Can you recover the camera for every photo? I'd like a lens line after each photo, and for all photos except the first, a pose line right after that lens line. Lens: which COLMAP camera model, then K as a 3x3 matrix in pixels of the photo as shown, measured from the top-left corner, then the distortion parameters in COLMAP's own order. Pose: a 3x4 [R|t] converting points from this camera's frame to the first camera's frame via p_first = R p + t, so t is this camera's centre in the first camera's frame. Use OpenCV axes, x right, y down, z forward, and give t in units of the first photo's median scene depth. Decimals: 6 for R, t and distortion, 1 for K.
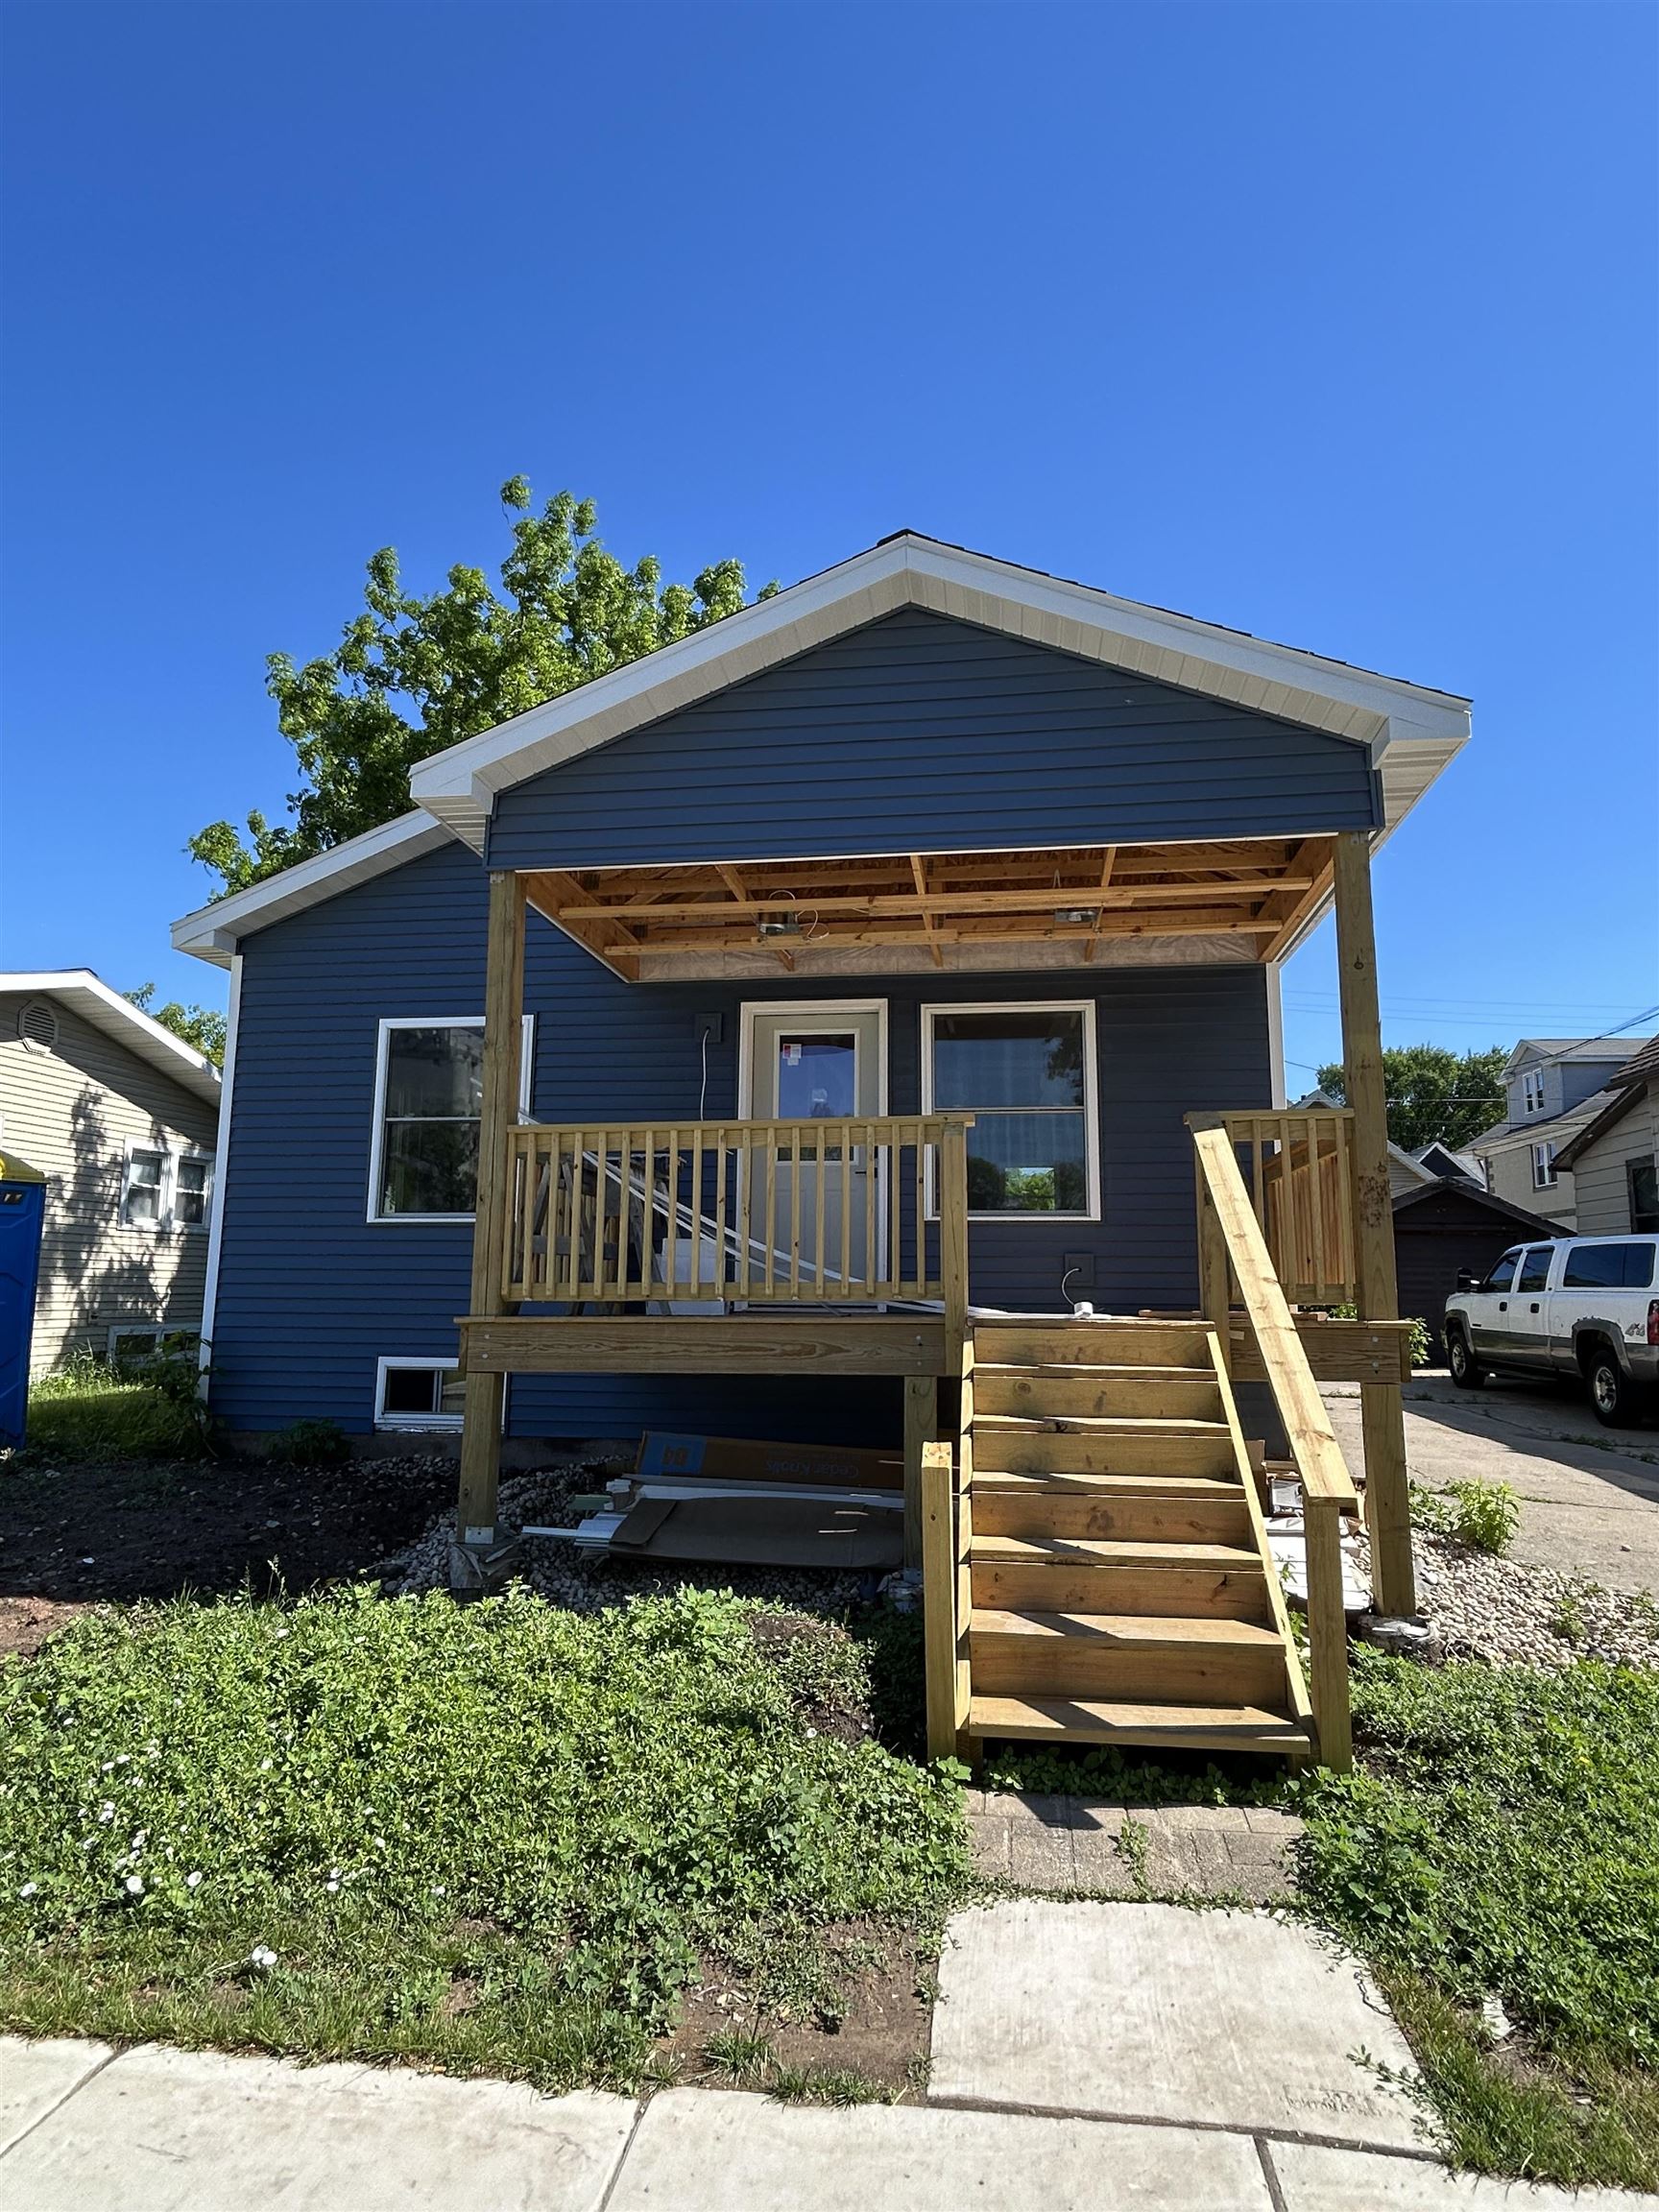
lens RADIAL K [[1246.6, 0, 829.5], [0, 1246.6, 1106.0], [0, 0, 1]] dist [-0.005619, 0.012250]
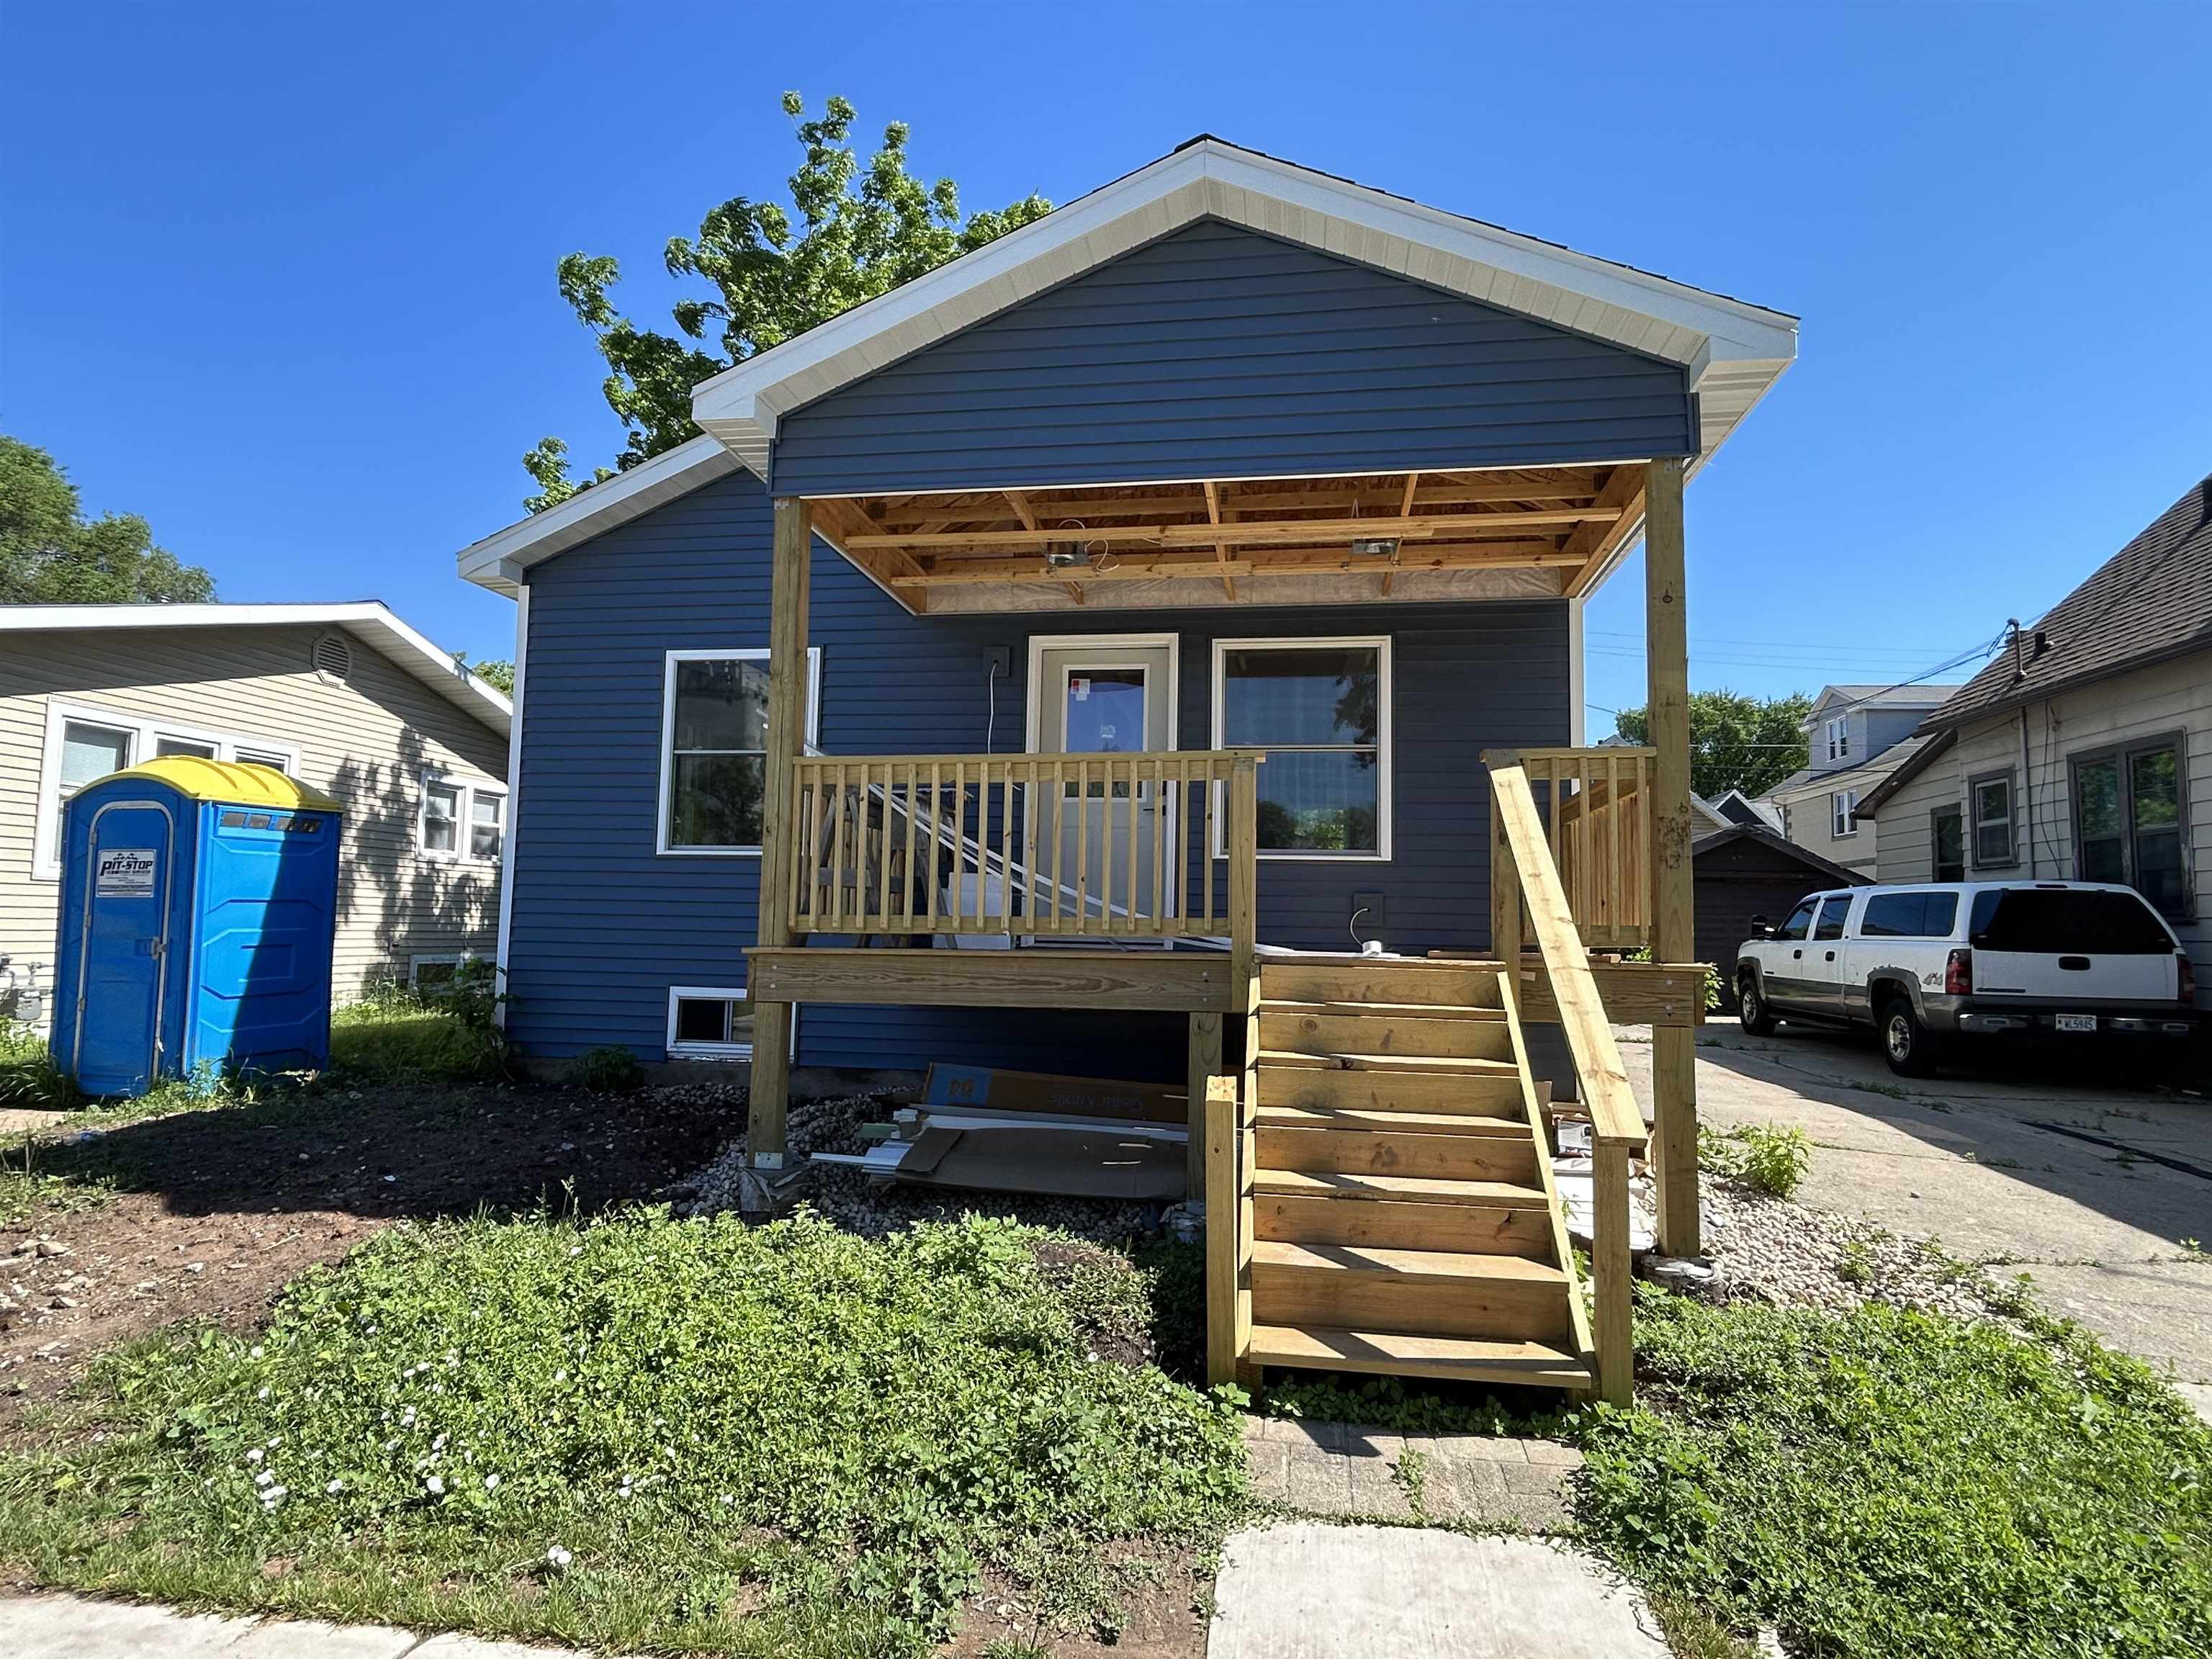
lens RADIAL K [[1243.8, 0, 1083.8], [0, 1243.8, 833.7], [0, 0, 1]] dist [0.005287, 0.000379]
pose [[0.999565, 0.010805, -0.027445, 0.000916], [-0.008875, 0.997542, 0.069505, 0.007378], [0.028129, -0.069231, 0.997204, 0.017388]]
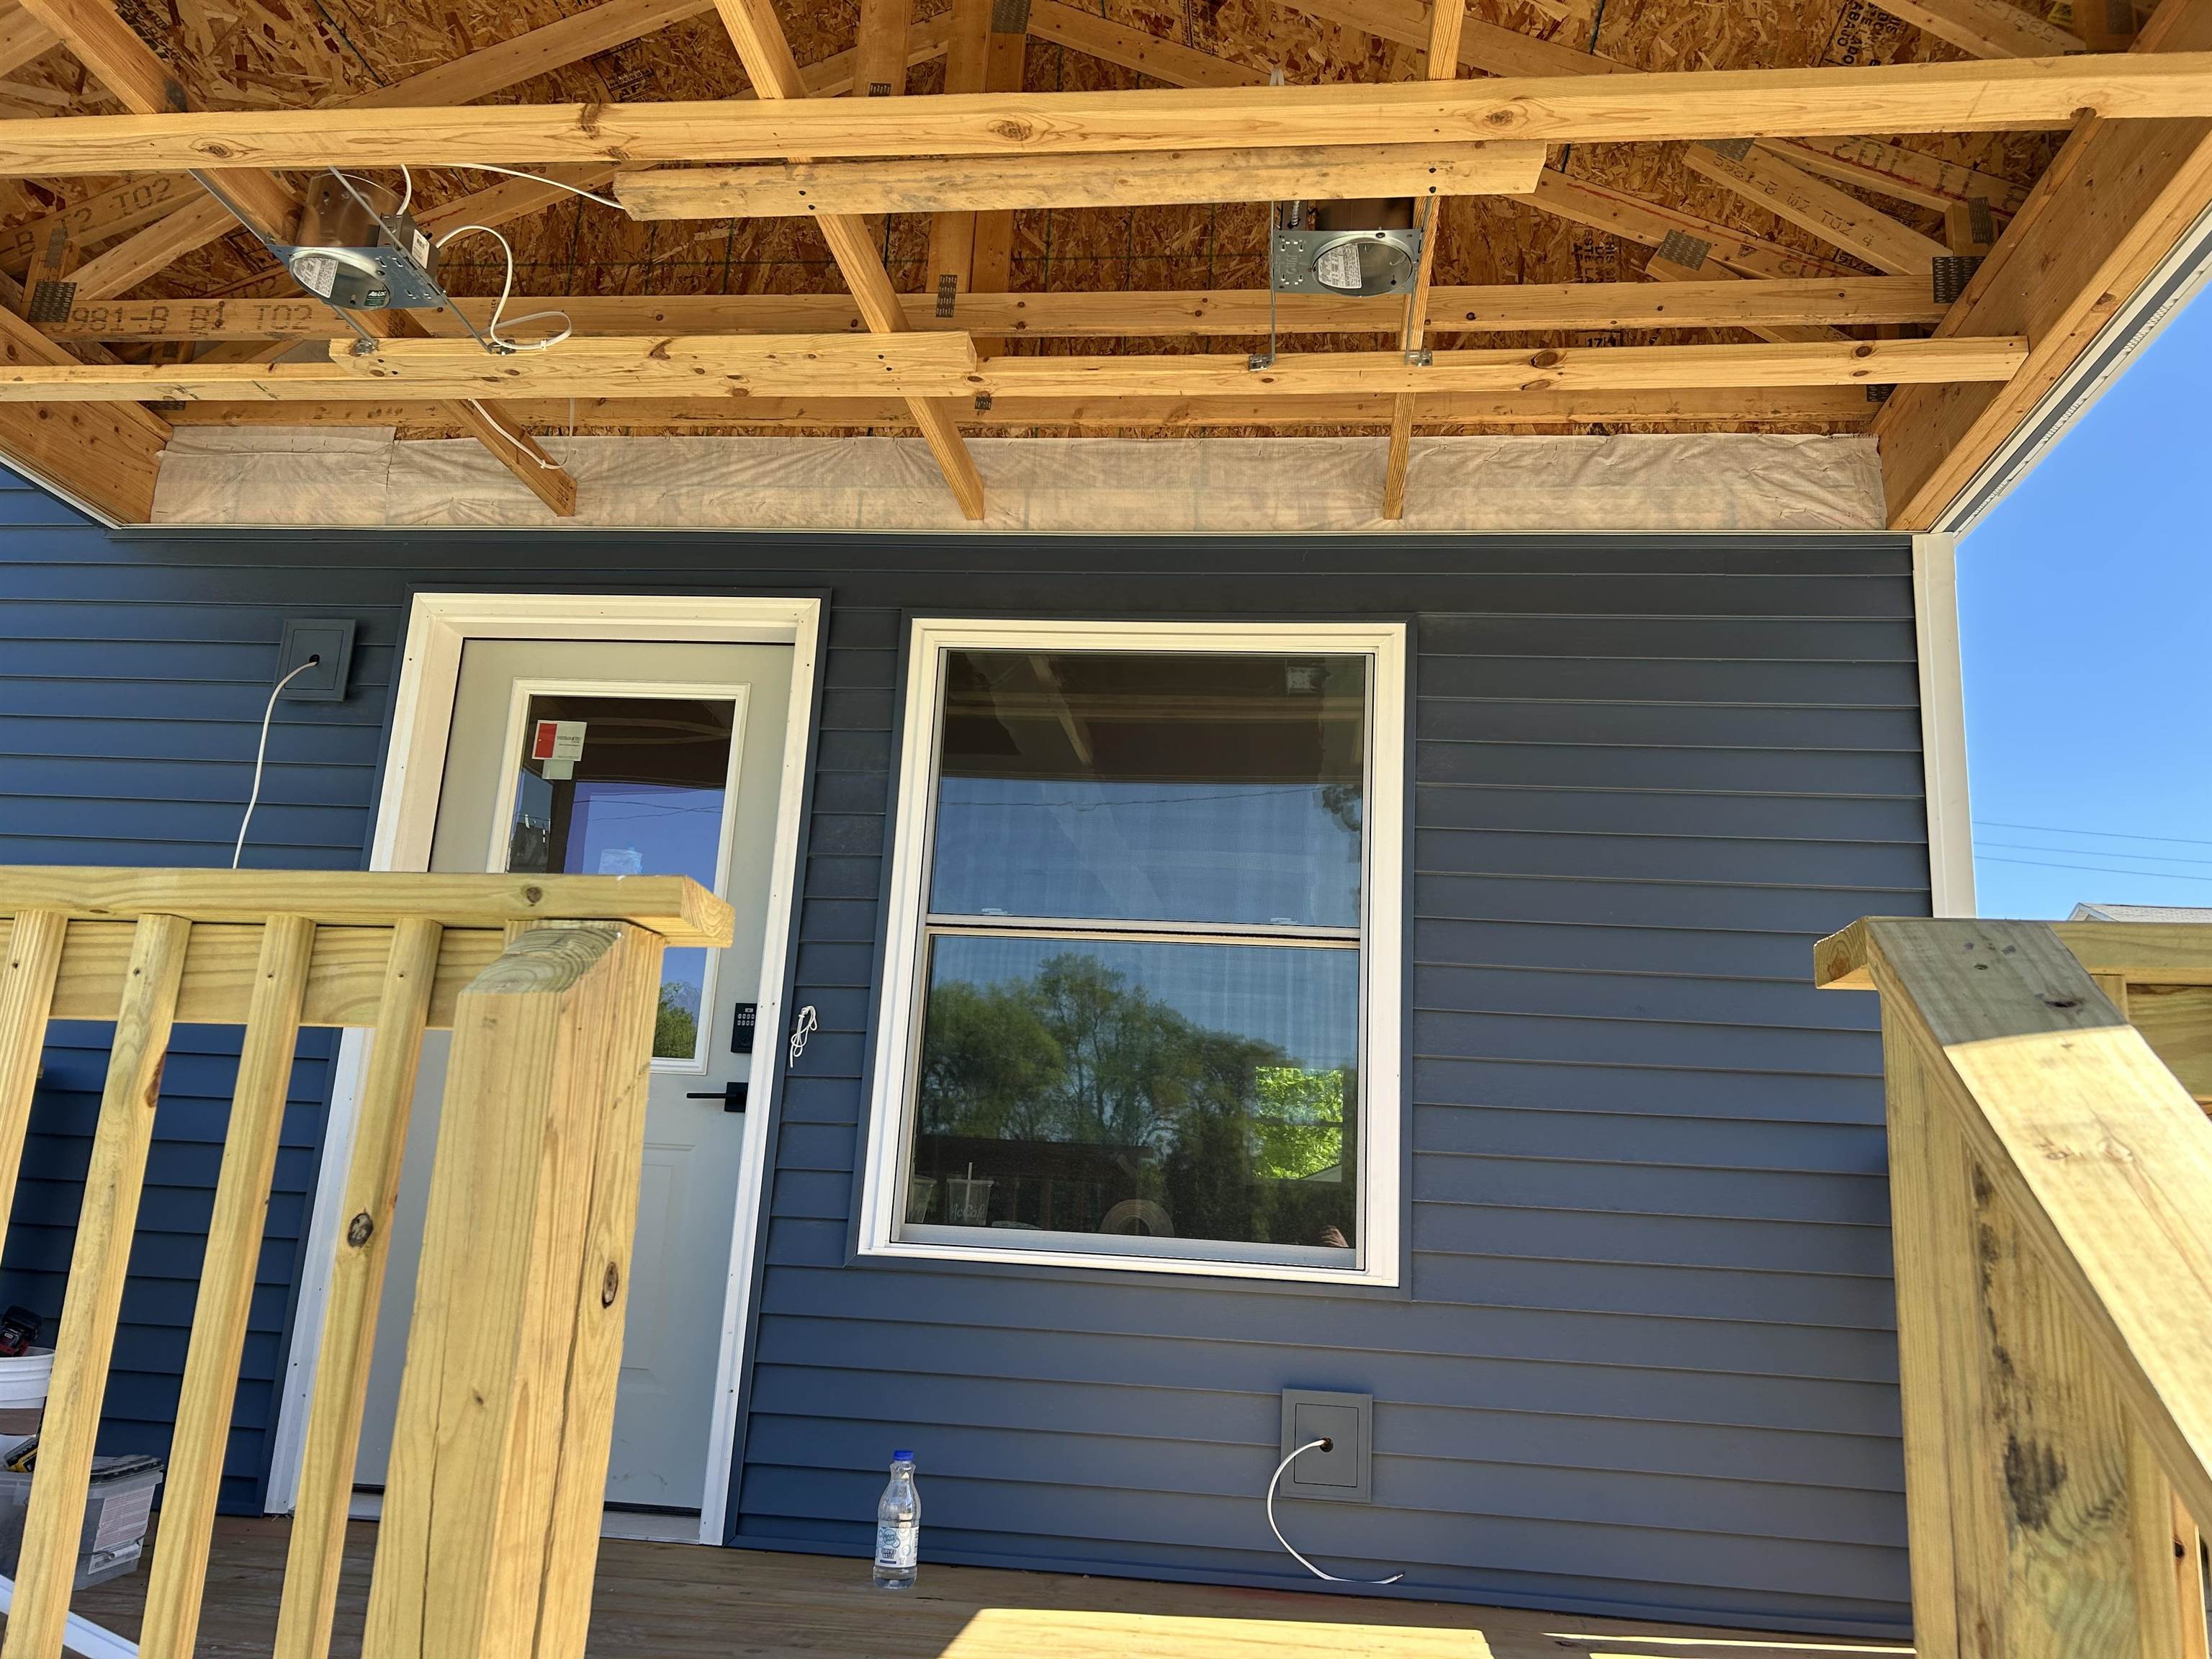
lens RADIAL K [[1720.3, 0, 1097.3], [0, 1720.3, 844.8], [0, 0, 1]] dist [0.091760, -0.126101]
pose [[0.998465, 0.051088, 0.021400, 0.214670], [-0.049601, 0.996649, -0.065043, 0.019942], [-0.024652, 0.063881, 0.997653, 0.940461]]
